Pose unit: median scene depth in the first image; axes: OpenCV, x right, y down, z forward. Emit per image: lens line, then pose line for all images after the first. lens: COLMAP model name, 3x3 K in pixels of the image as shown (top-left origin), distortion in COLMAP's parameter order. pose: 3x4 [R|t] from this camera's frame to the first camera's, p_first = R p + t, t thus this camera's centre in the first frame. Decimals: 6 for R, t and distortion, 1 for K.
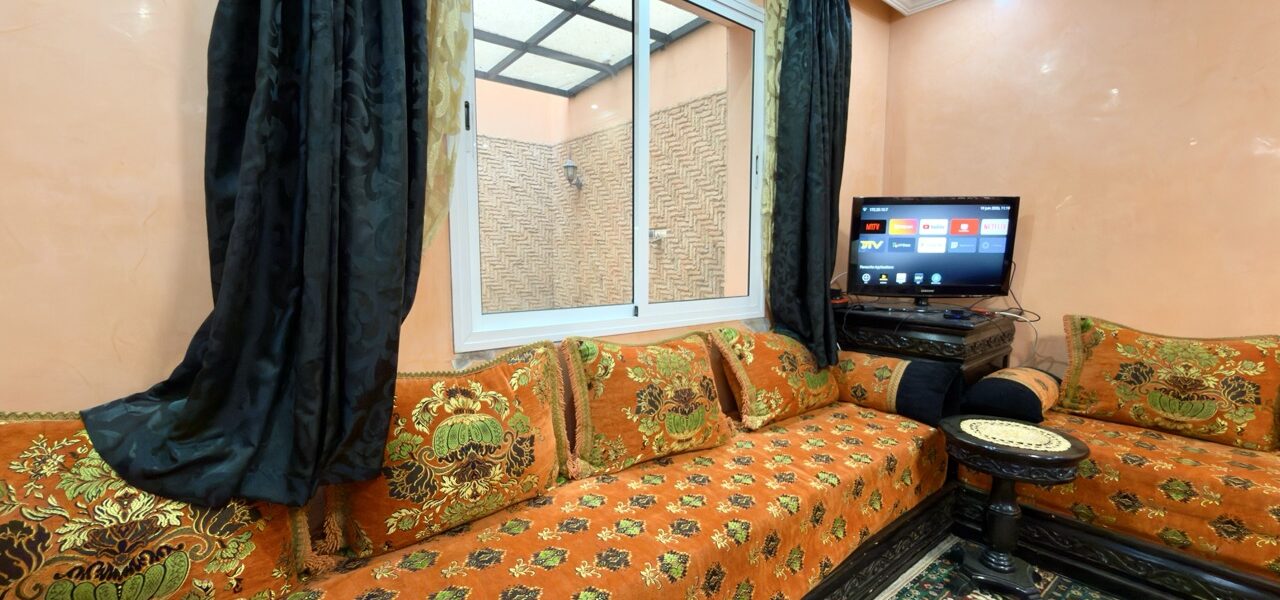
lens RADIAL K [[511.7, 0, 645.0], [0, 511.7, 302.1], [0, 0, 1]] dist [0.001891, -0.000600]
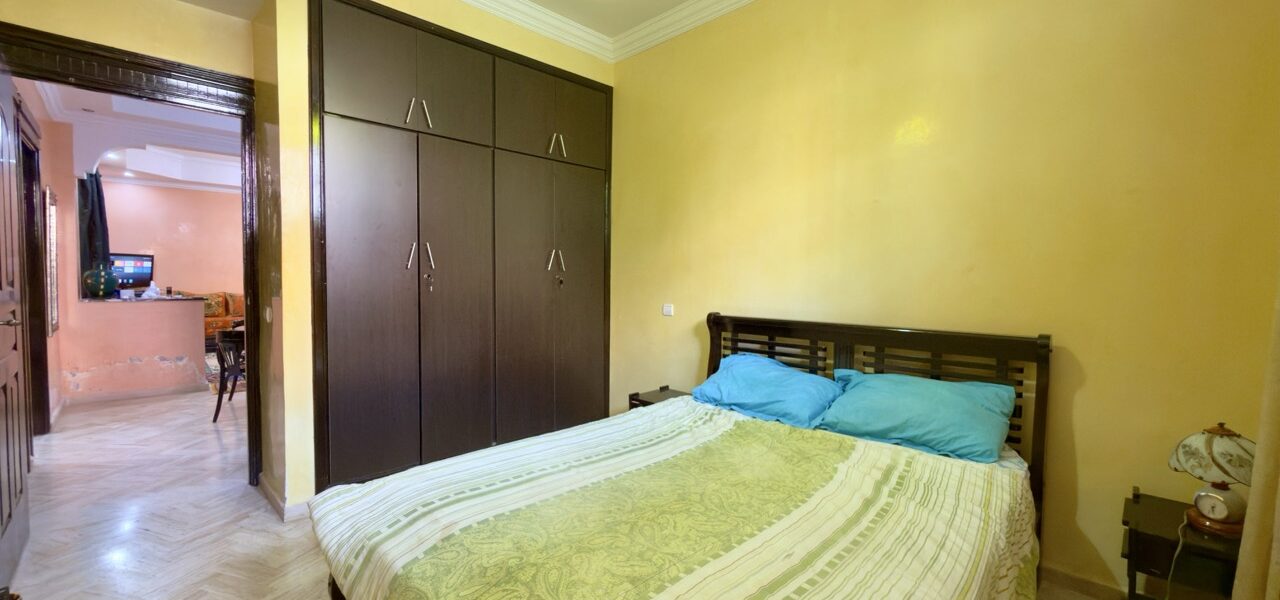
lens RADIAL K [[511.7, 0, 640.4], [0, 511.7, 300.8], [0, 0, 1]] dist [0.001891, -0.000600]
pose [[-0.101722, -0.047791, 0.993664, -2.774006], [0.081554, 0.995083, 0.056208, 0.147178], [-0.991464, 0.086755, -0.097324, -1.681534]]
